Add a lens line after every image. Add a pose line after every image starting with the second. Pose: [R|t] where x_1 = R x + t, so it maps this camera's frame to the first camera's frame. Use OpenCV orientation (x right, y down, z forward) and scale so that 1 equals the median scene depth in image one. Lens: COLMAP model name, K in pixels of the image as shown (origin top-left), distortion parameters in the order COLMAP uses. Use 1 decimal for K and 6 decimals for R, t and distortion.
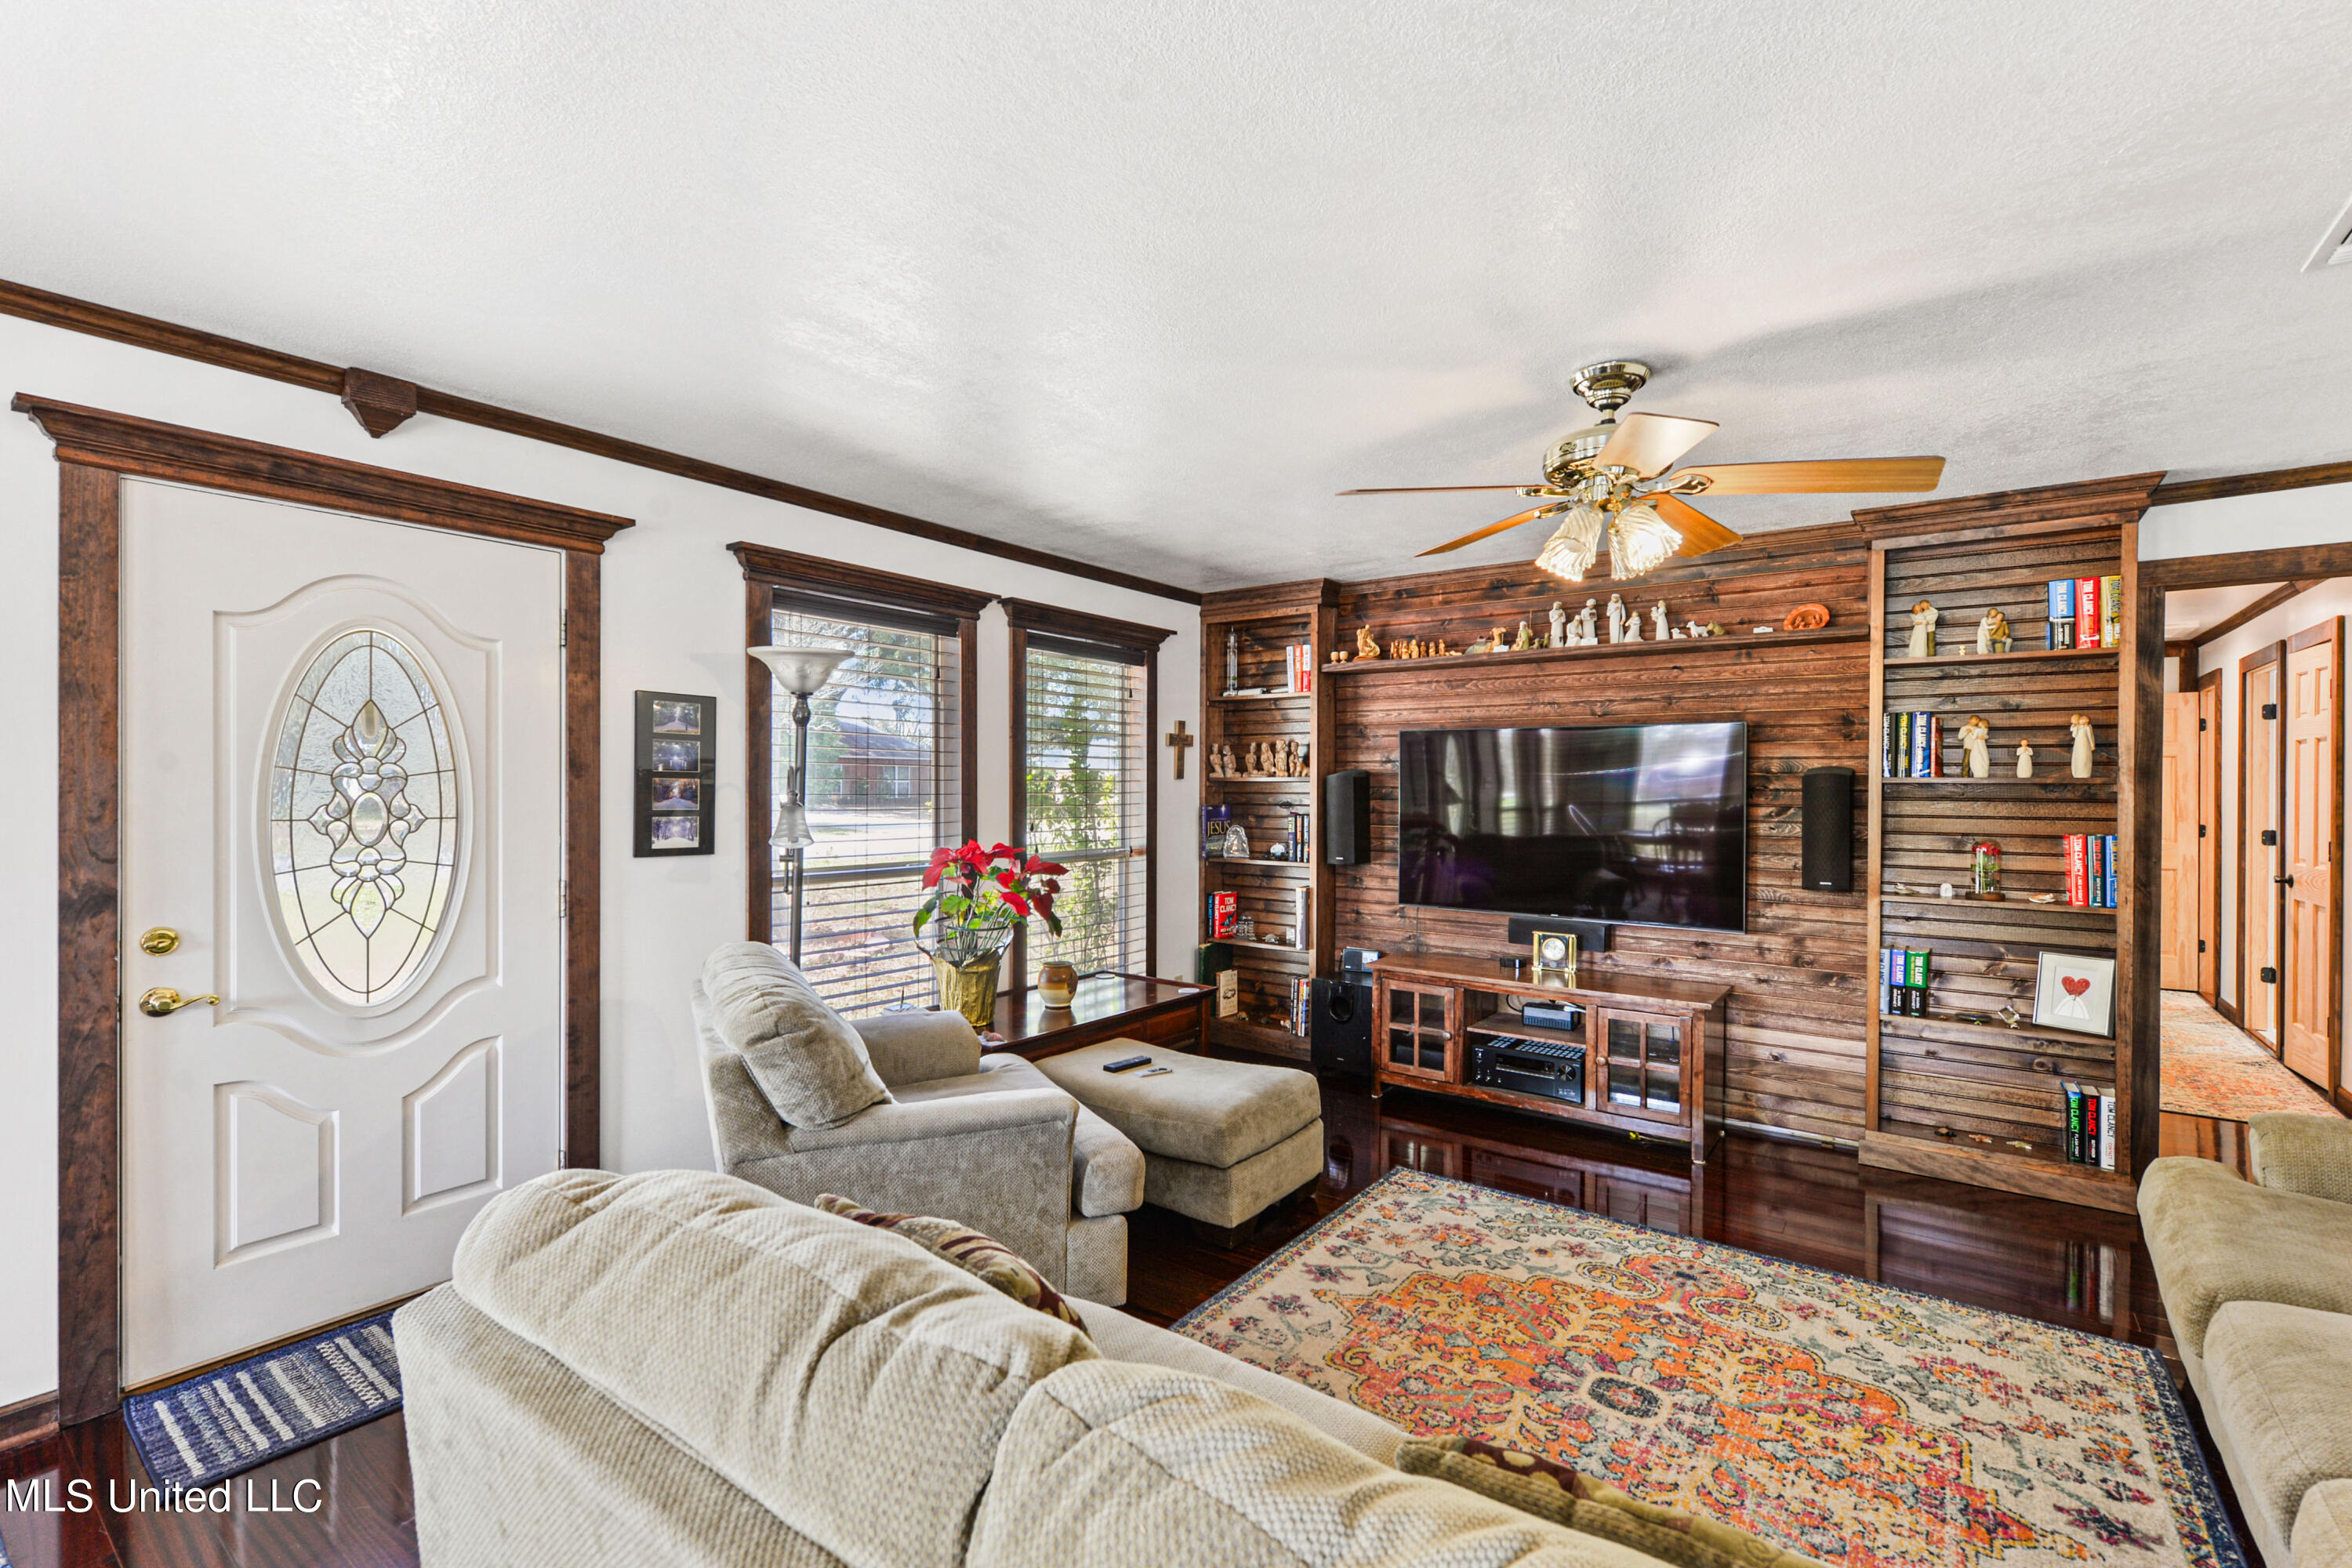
lens RADIAL K [[1031.2, 0, 1160.3], [0, 1031.2, 791.5], [0, 0, 1]] dist [0.002444, -0.000836]
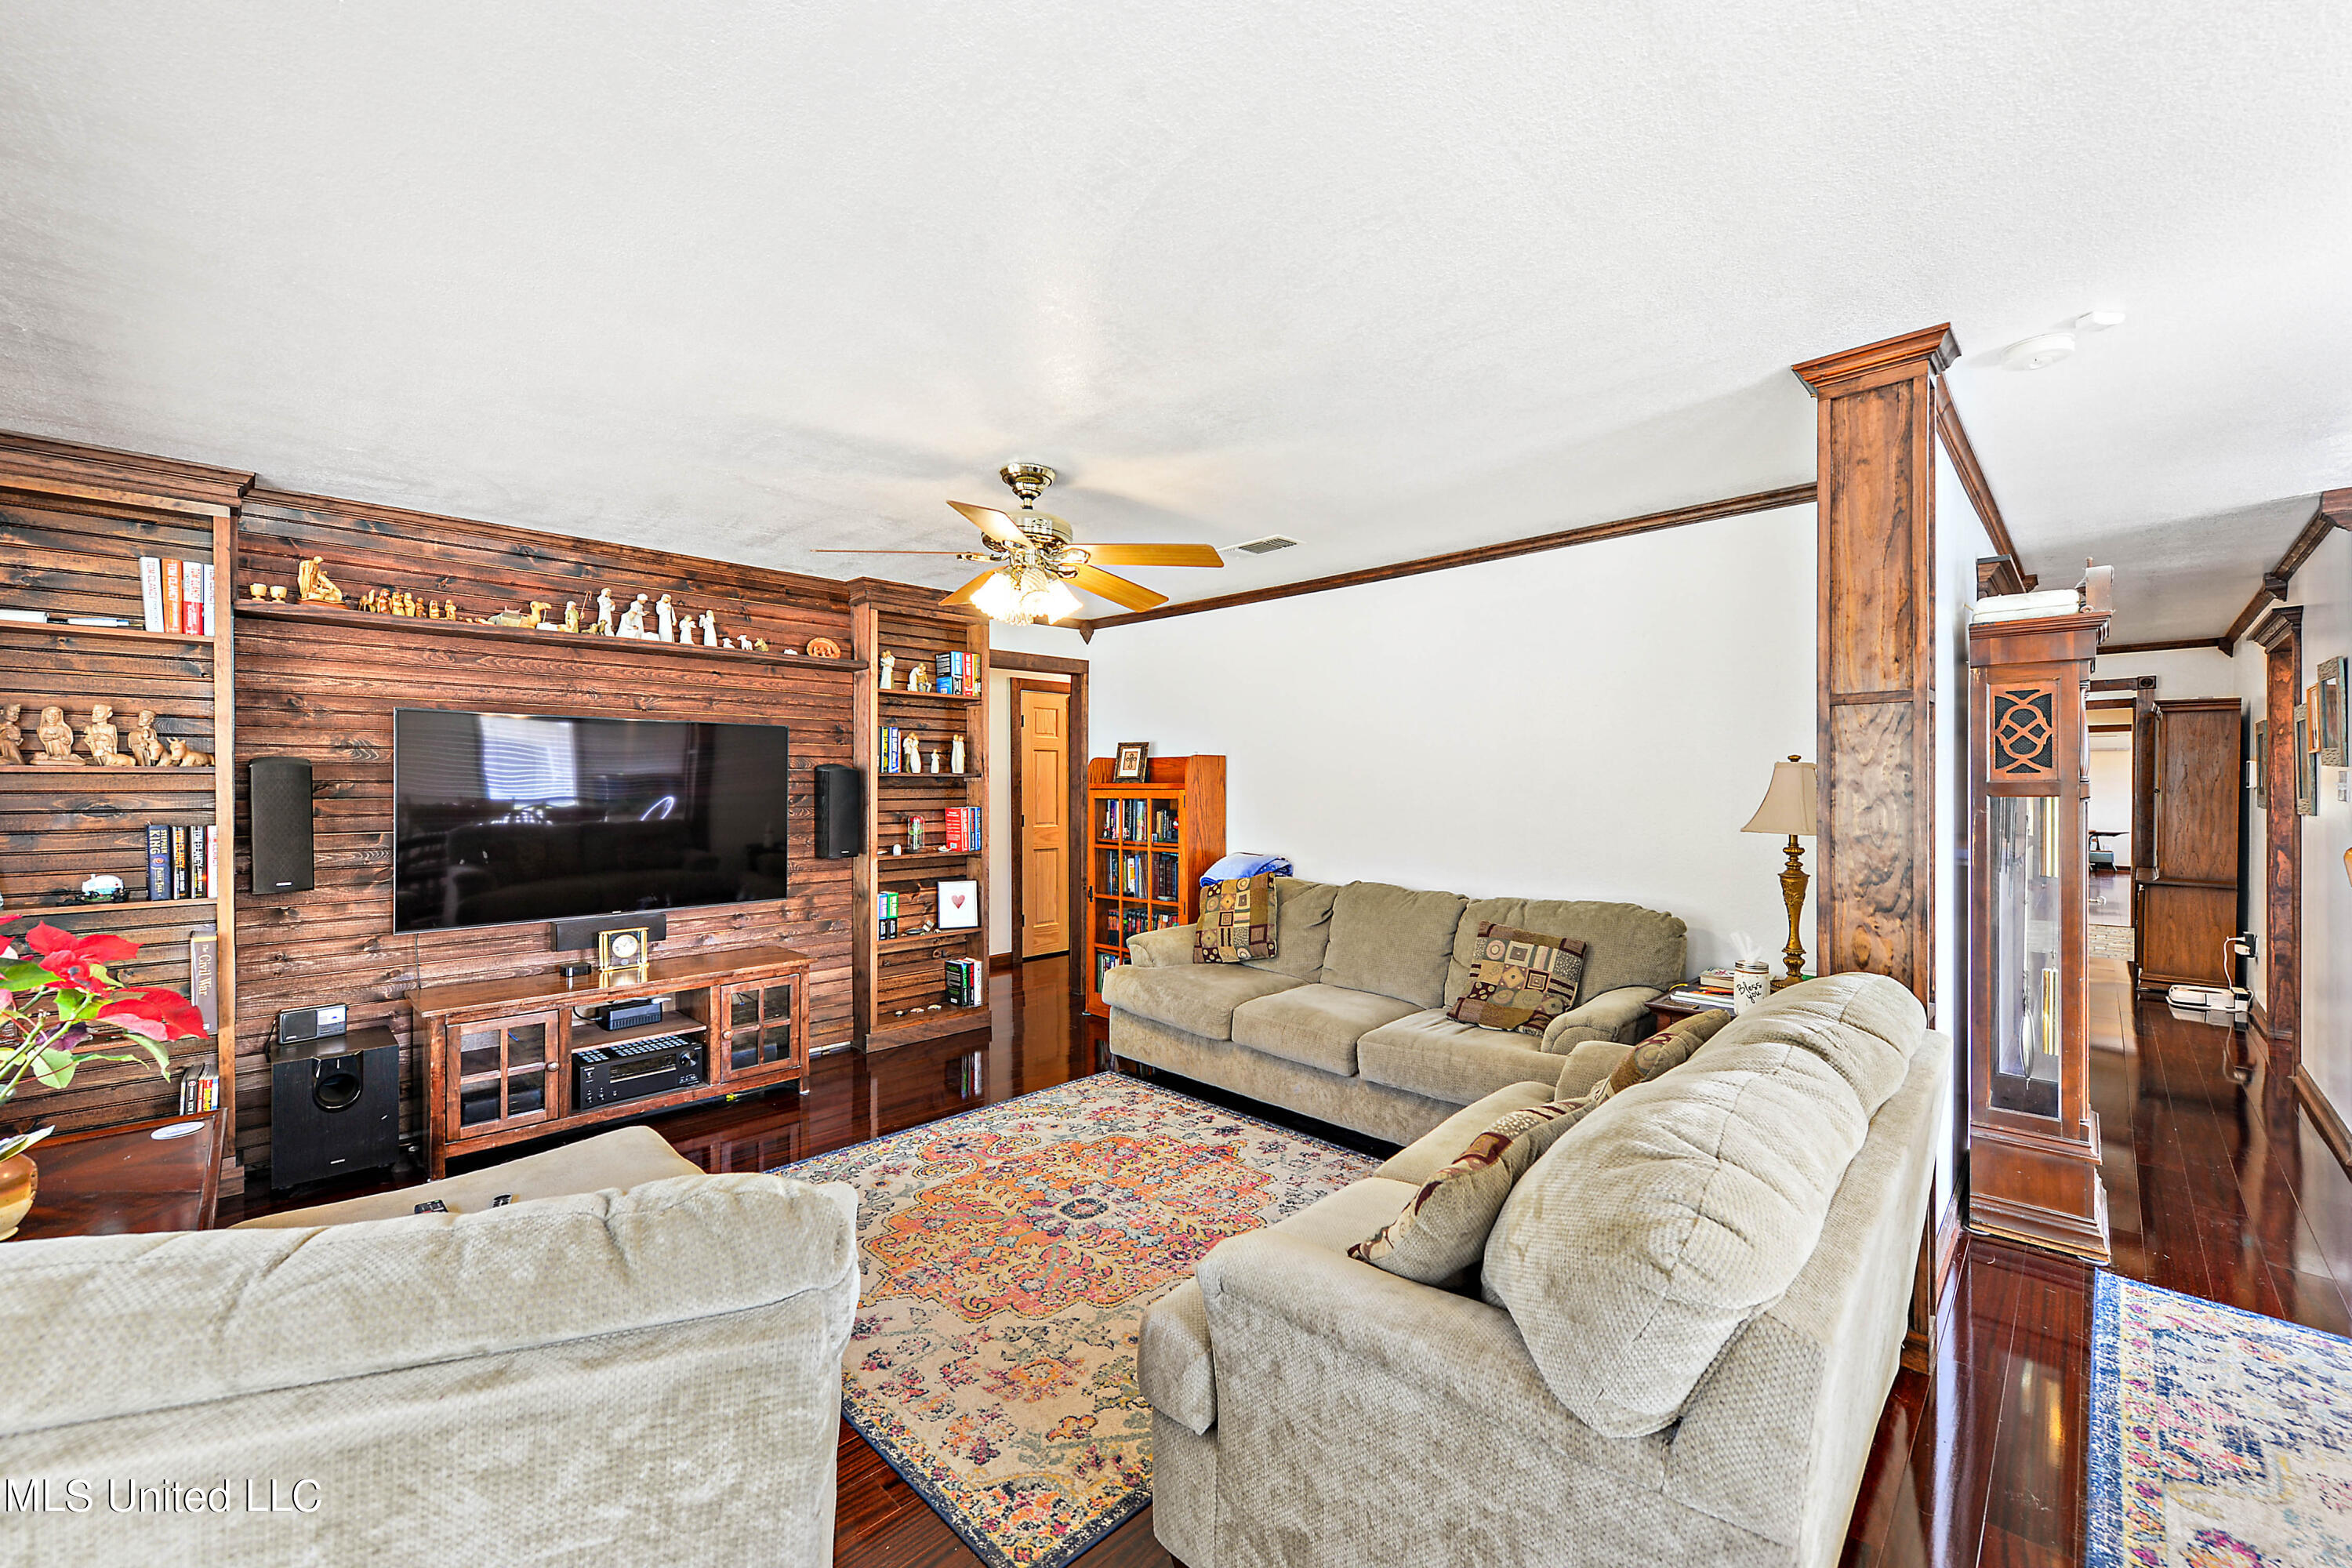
lens RADIAL K [[924.2, 0, 1164.0], [0, 924.2, 787.1], [0, 0, 1]] dist [0.002230, 0.000399]
pose [[0.142424, -0.009969, 0.989756, -0.517927], [0.007545, 0.999931, 0.008986, -0.002289], [-0.989777, 0.006188, 0.142489, 0.464707]]
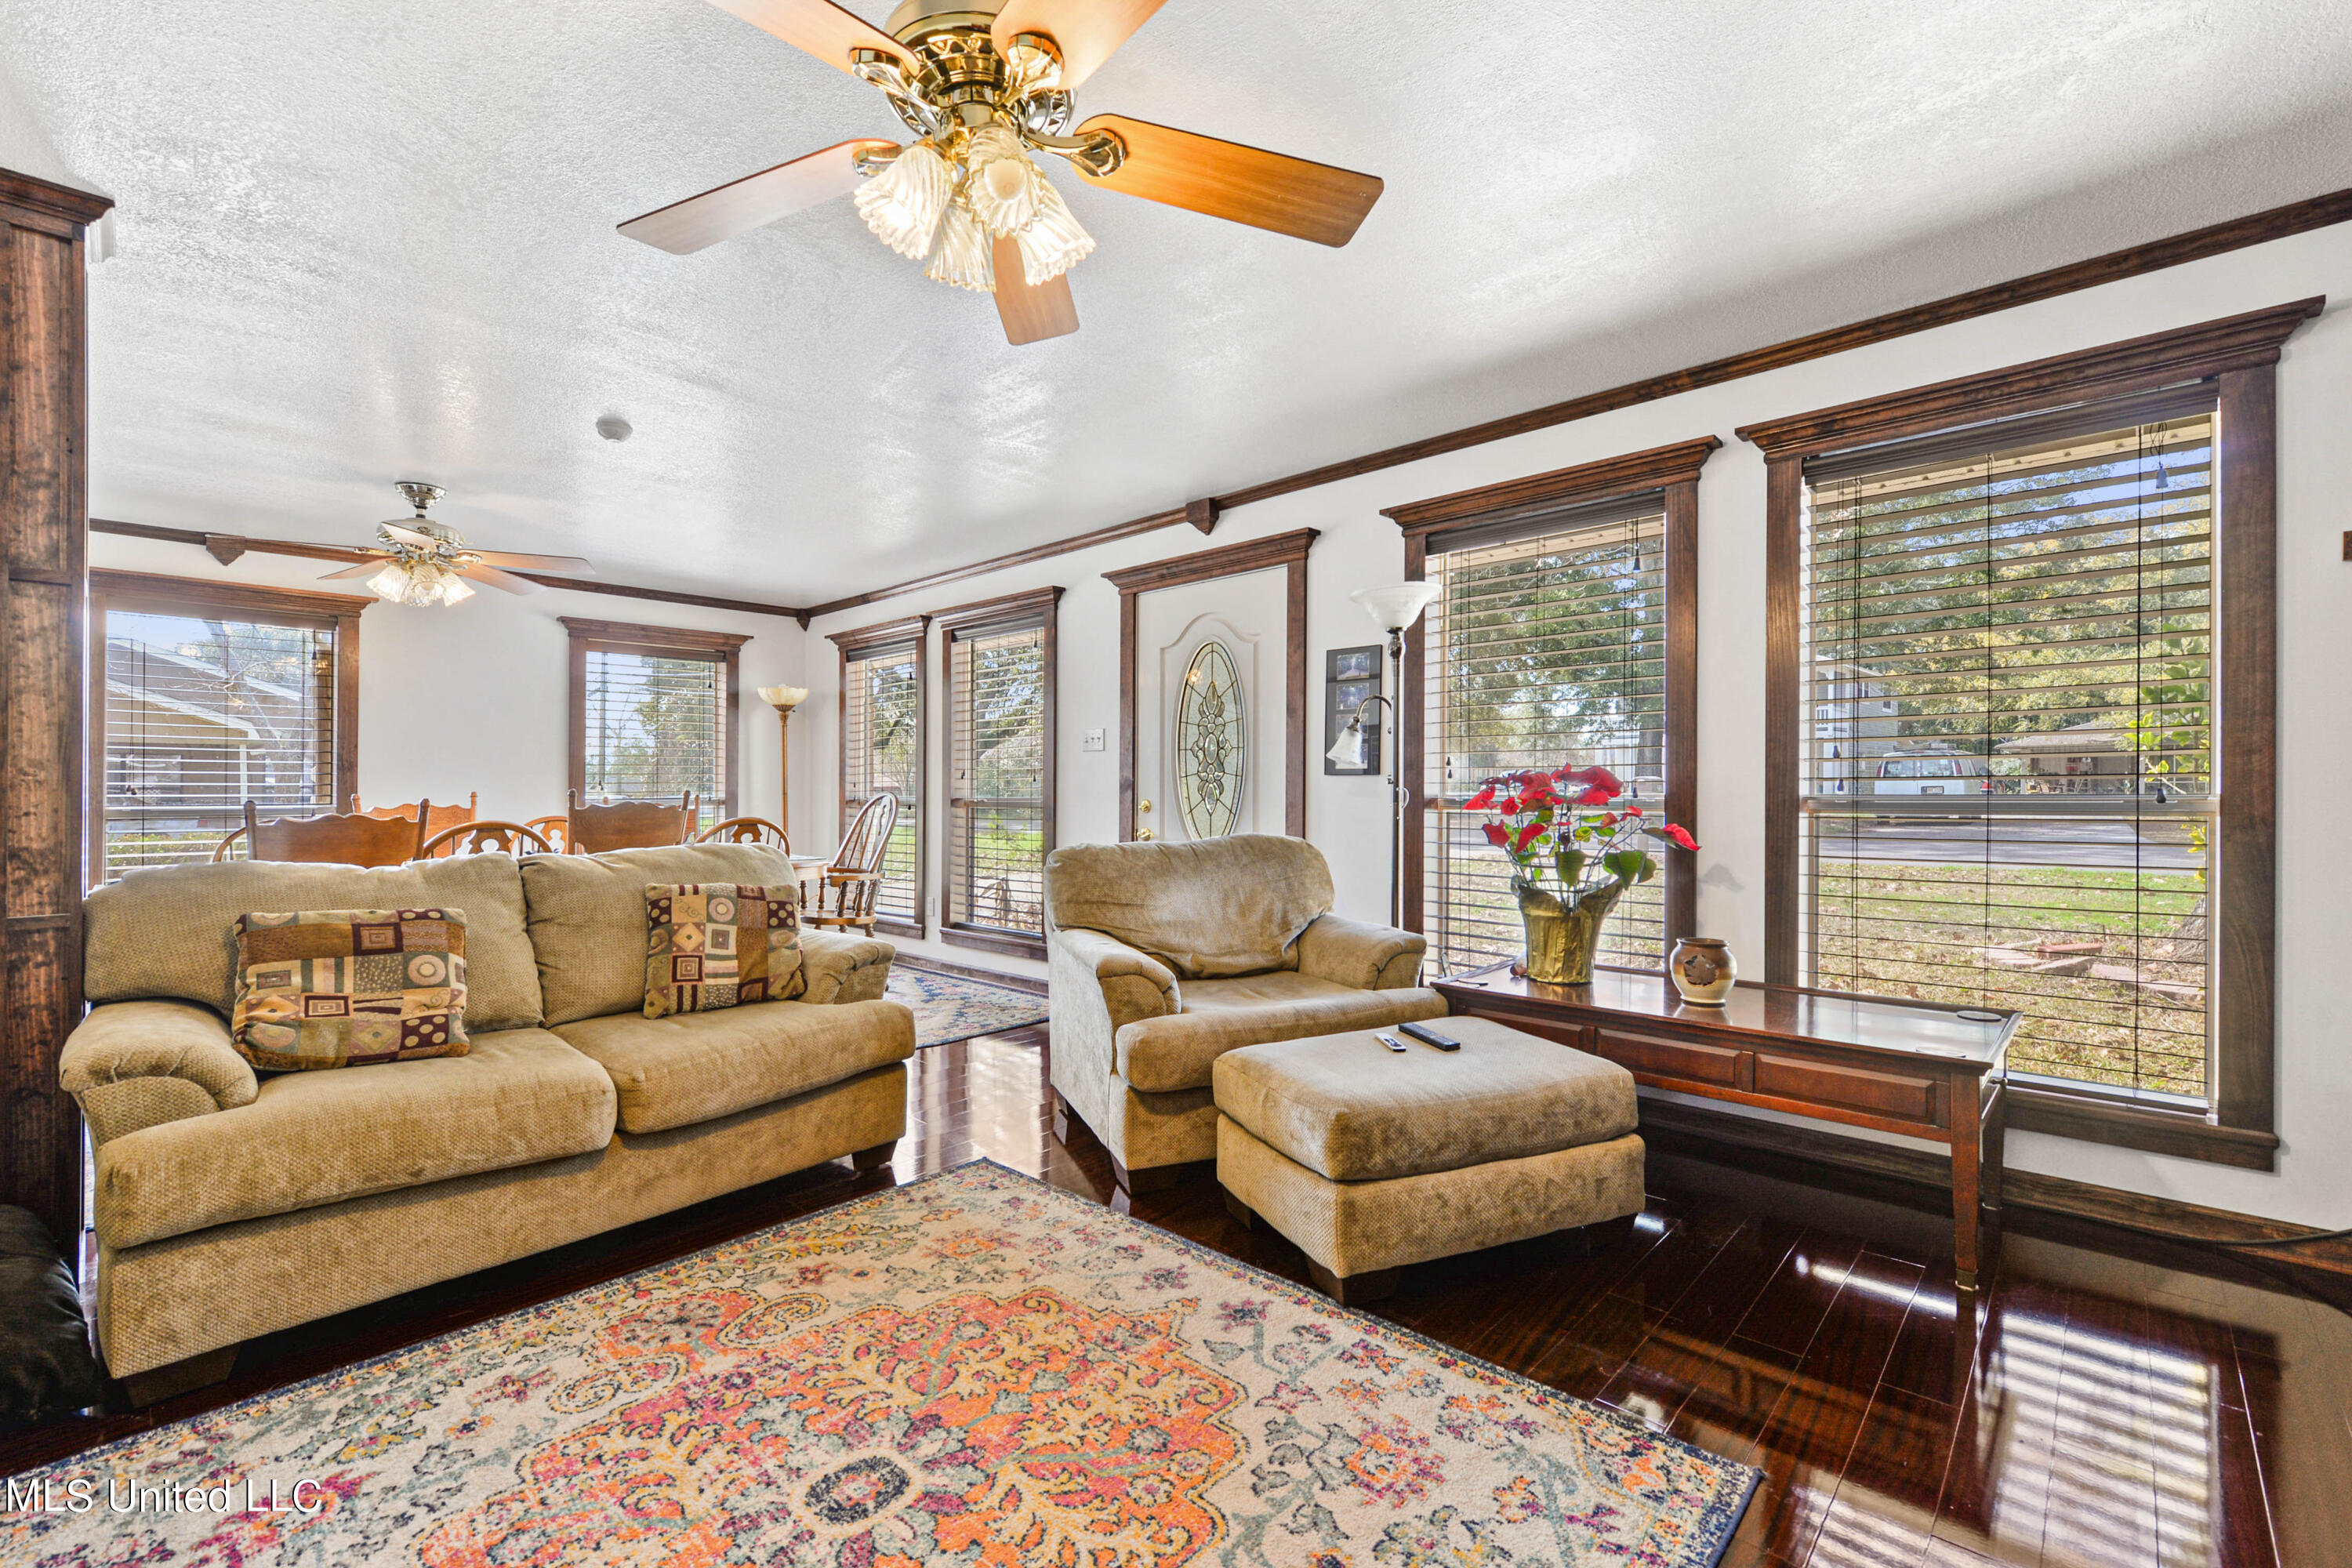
lens RADIAL K [[1007.5, 0, 1172.6], [0, 1007.5, 783.4], [0, 0, 1]] dist [-0.000549, -0.000251]
pose [[-0.106784, -0.009498, -0.994237, 0.726513], [-0.000556, 0.999955, -0.009493, 0.077936], [0.994282, -0.000461, -0.106785, 0.843639]]
